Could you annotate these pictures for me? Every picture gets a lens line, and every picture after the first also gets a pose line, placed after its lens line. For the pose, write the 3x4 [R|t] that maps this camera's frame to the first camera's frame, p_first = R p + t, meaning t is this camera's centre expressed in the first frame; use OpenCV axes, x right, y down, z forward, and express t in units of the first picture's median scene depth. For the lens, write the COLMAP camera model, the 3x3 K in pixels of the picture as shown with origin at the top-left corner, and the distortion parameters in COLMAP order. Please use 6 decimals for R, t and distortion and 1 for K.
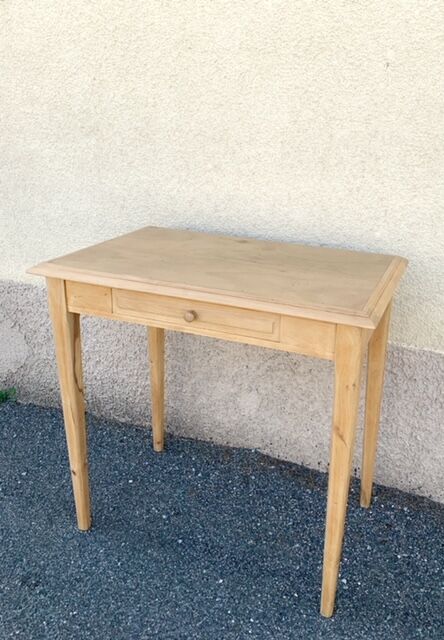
lens RADIAL K [[557.9, 0, 279.4], [0, 557.9, 268.9], [0, 0, 1]] dist [0.064718, -0.061472]
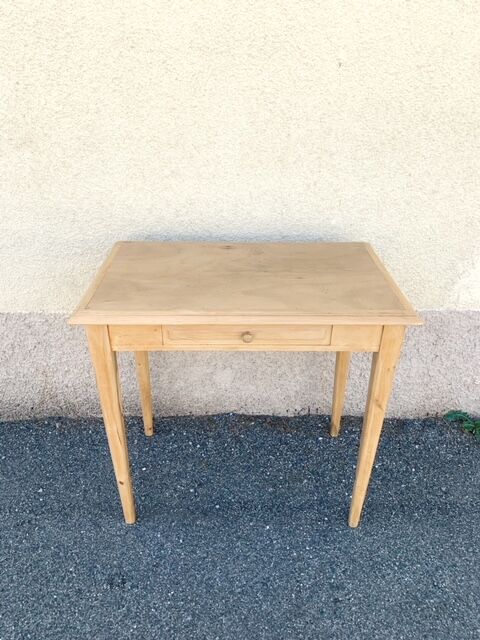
lens RADIAL K [[484.7, 0, 244.7], [0, 484.7, 316.0], [0, 0, 1]] dist [0.038357, -0.024602]
pose [[0.936618, -0.192518, 0.292717, -0.306806], [0.121968, 0.962404, 0.242700, -0.132446], [-0.328436, -0.191615, 0.924886, 0.090767]]
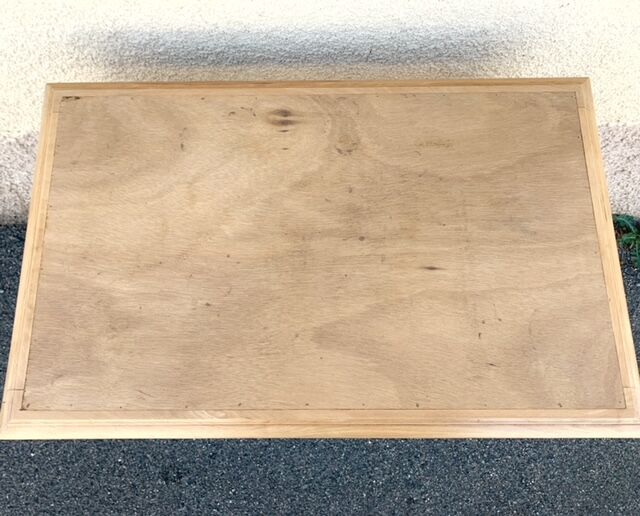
lens RADIAL K [[536.0, 0, 293.5], [0, 536.0, 254.8], [0, 0, 1]] dist [0.004383, 0.009073]
pose [[0.941430, -0.334468, 0.042912, -0.109032], [0.140387, 0.504453, 0.851950, -0.365956], [-0.306597, -0.796027, 0.521862, 0.593876]]
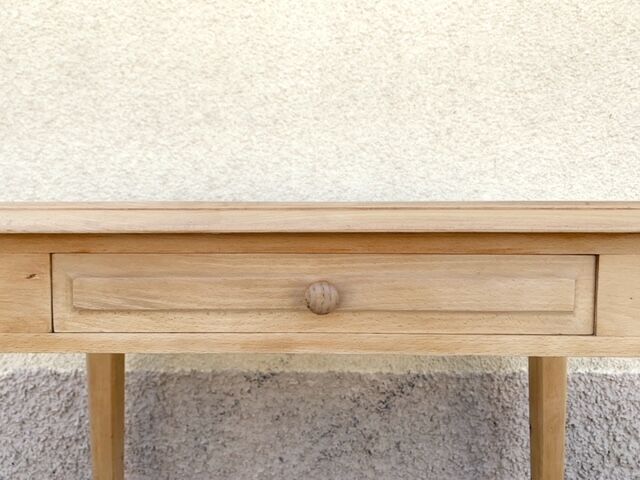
lens RADIAL K [[499.8, 0, 319.4], [0, 499.8, 234.9], [0, 0, 1]] dist [0.013340, -0.014240]
pose [[0.948993, -0.050240, 0.311269, -0.178460], [0.124884, 0.966376, -0.224768, 0.081168], [-0.289511, 0.252176, 0.923358, 0.502523]]
